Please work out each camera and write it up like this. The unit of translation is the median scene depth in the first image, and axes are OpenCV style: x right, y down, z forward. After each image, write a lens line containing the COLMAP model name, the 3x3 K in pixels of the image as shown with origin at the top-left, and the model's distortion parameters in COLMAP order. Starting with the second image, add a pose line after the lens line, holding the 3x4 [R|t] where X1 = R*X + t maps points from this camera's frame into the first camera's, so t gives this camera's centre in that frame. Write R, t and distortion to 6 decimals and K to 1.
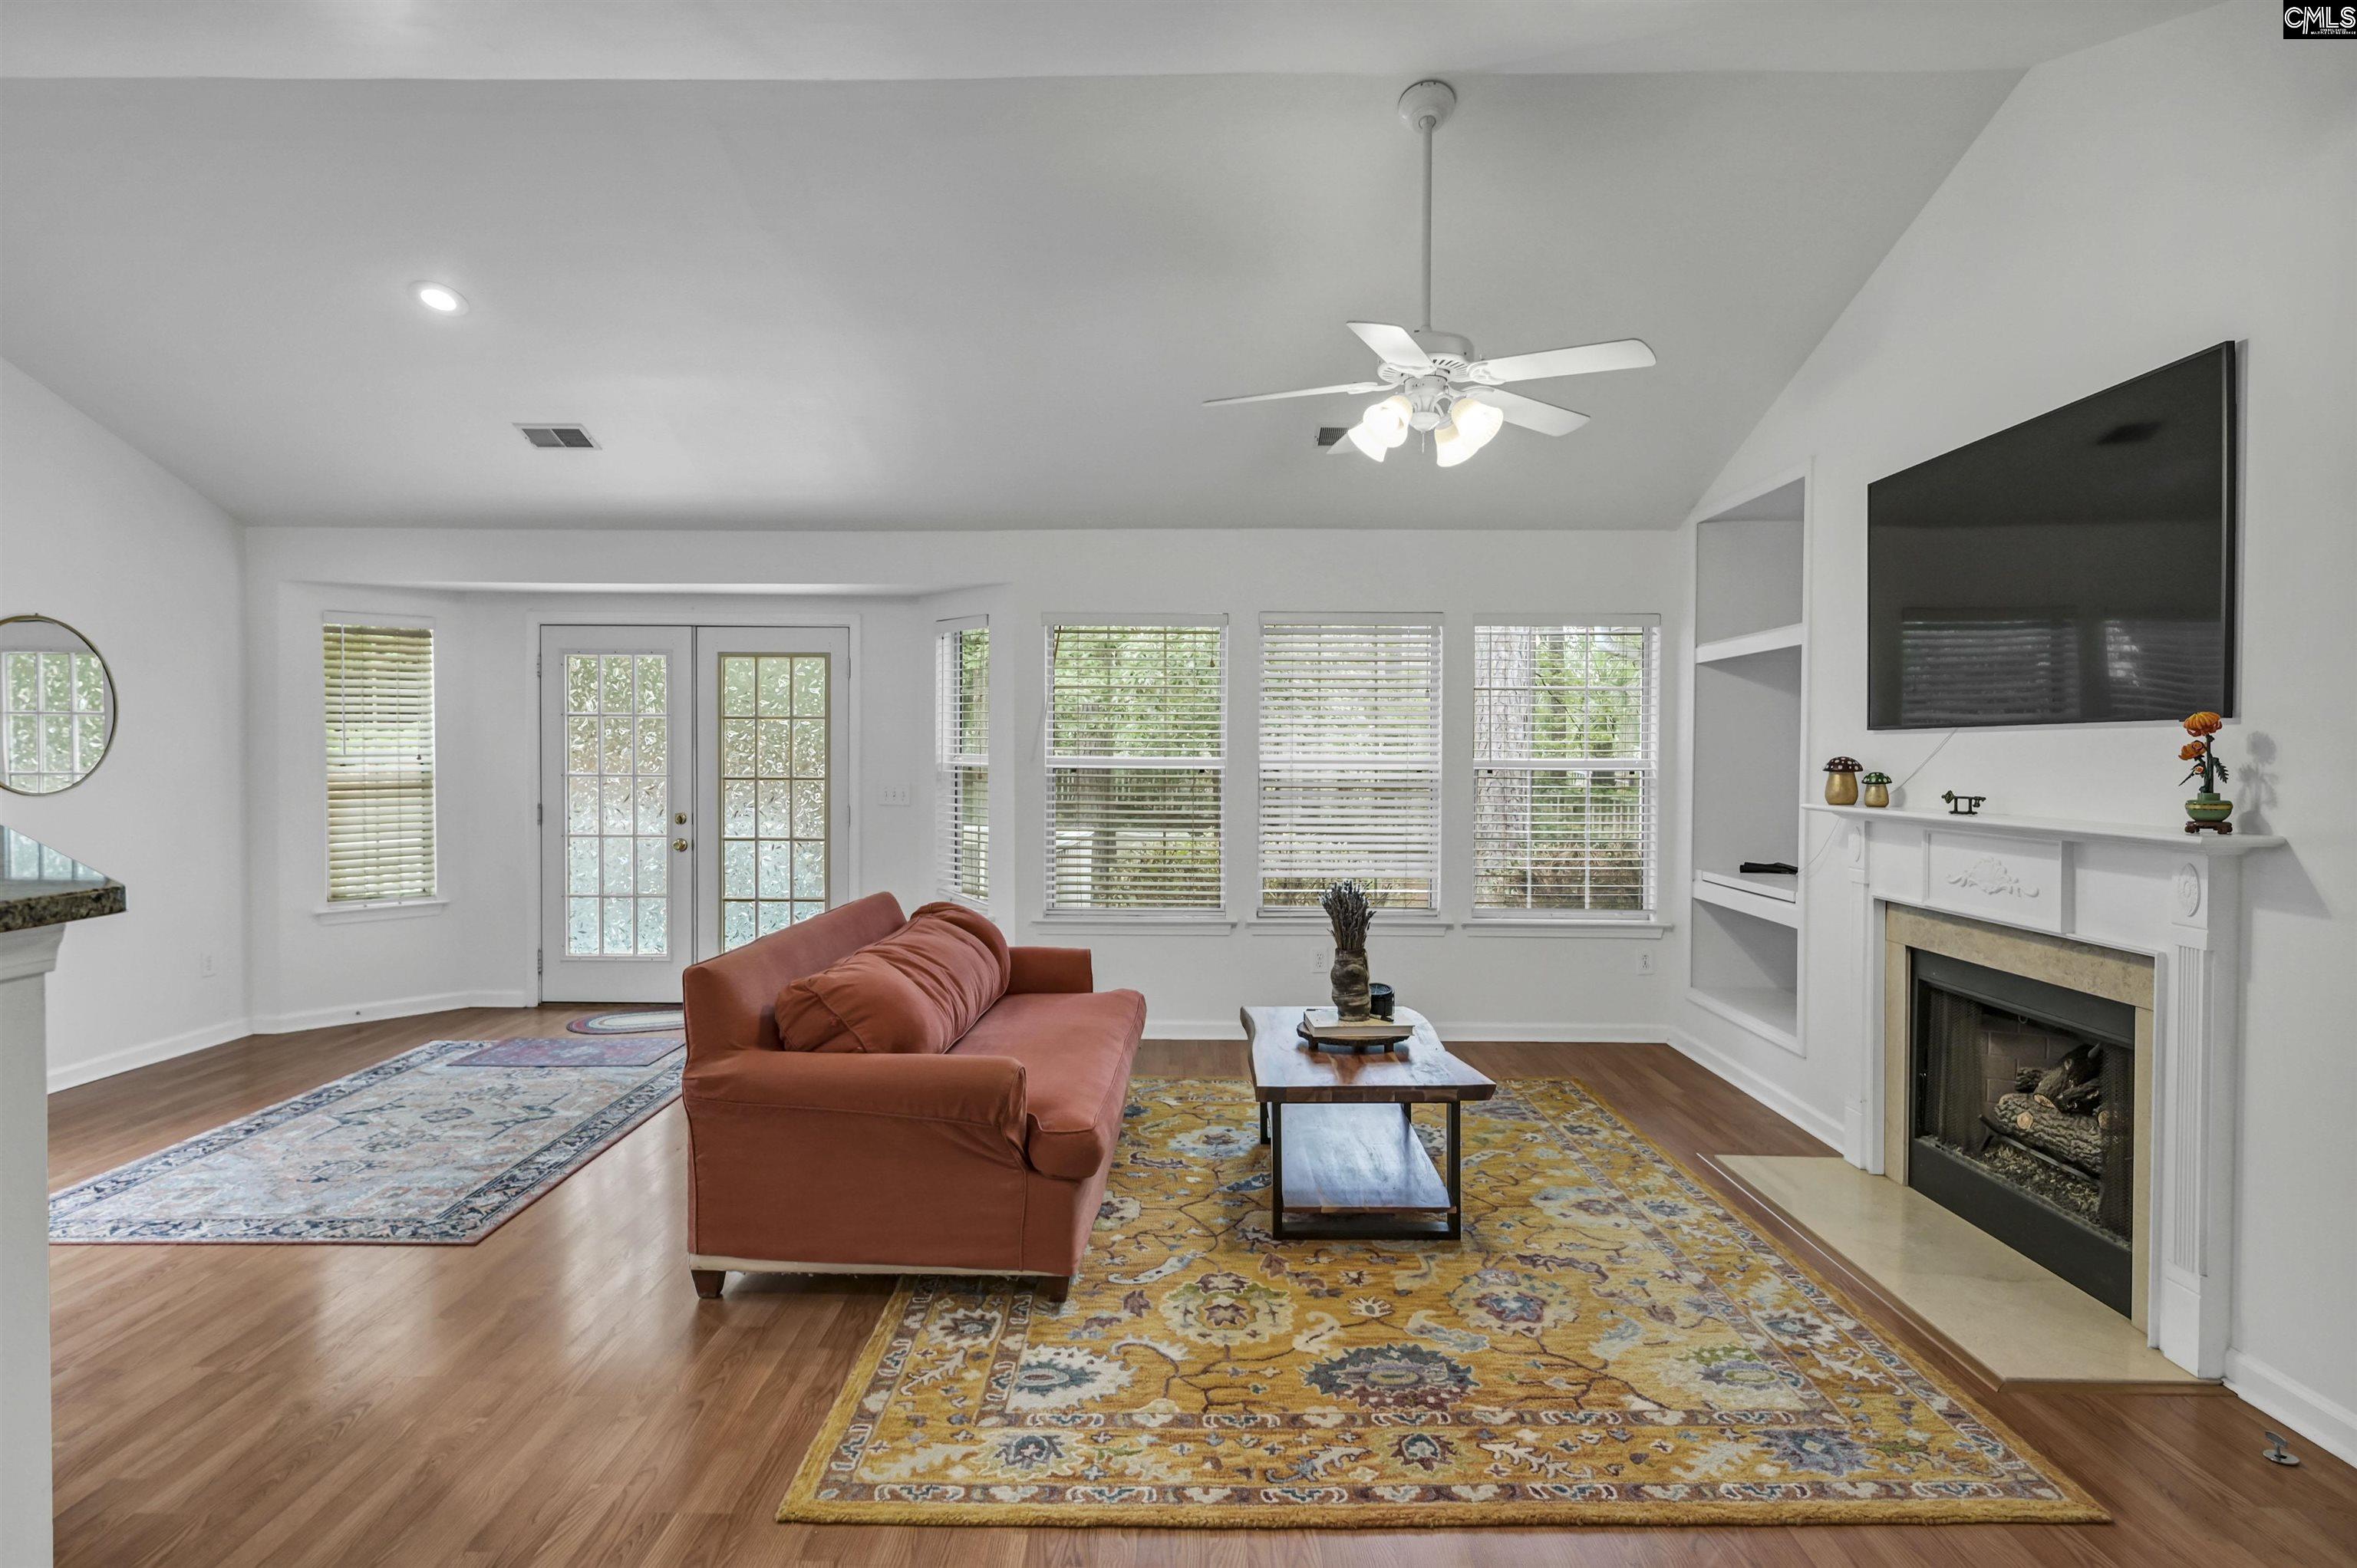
lens RADIAL K [[1239.2, 0, 1200.2], [0, 1239.2, 775.8], [0, 0, 1]] dist [0.012382, -0.012889]
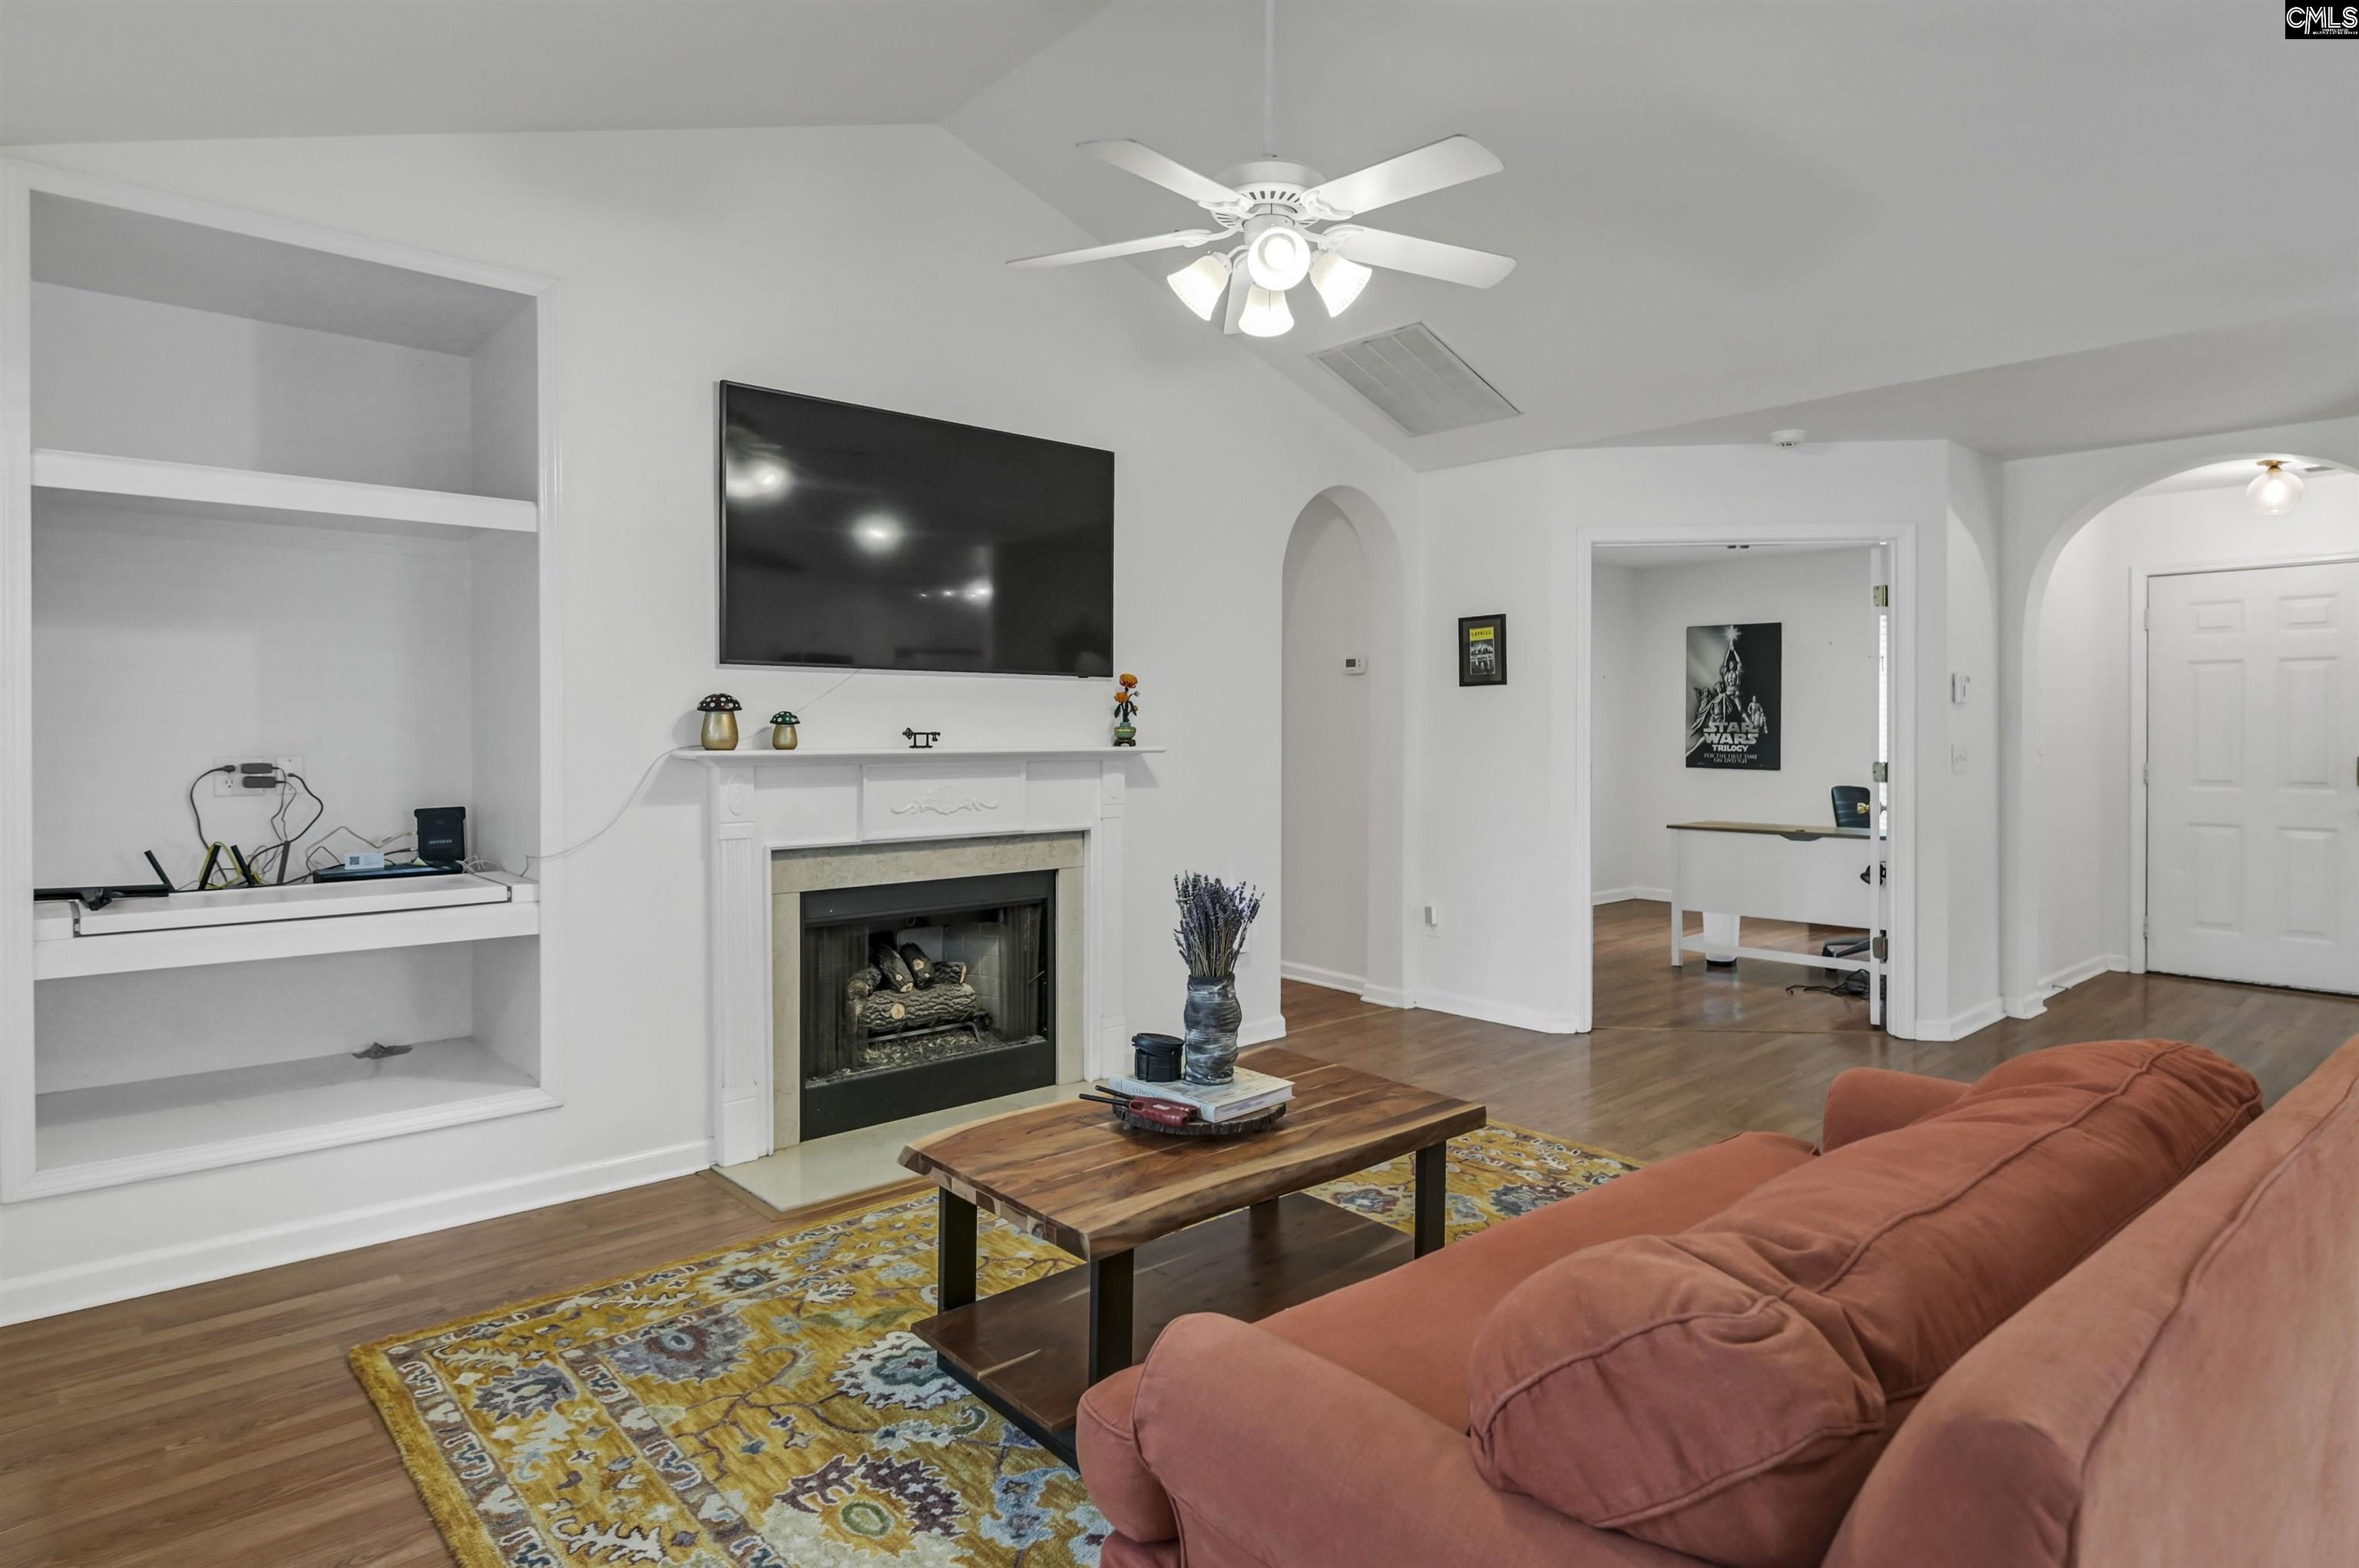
lens RADIAL K [[1291.5, 0, 1184.4], [0, 1291.5, 739.6], [0, 0, 1]] dist [0.001293, -0.000072]
pose [[-0.662775, -0.010615, 0.748743, -0.472373], [0.008237, 0.999736, 0.021465, 0.000254], [-0.748773, 0.020394, -0.662512, 1.821997]]
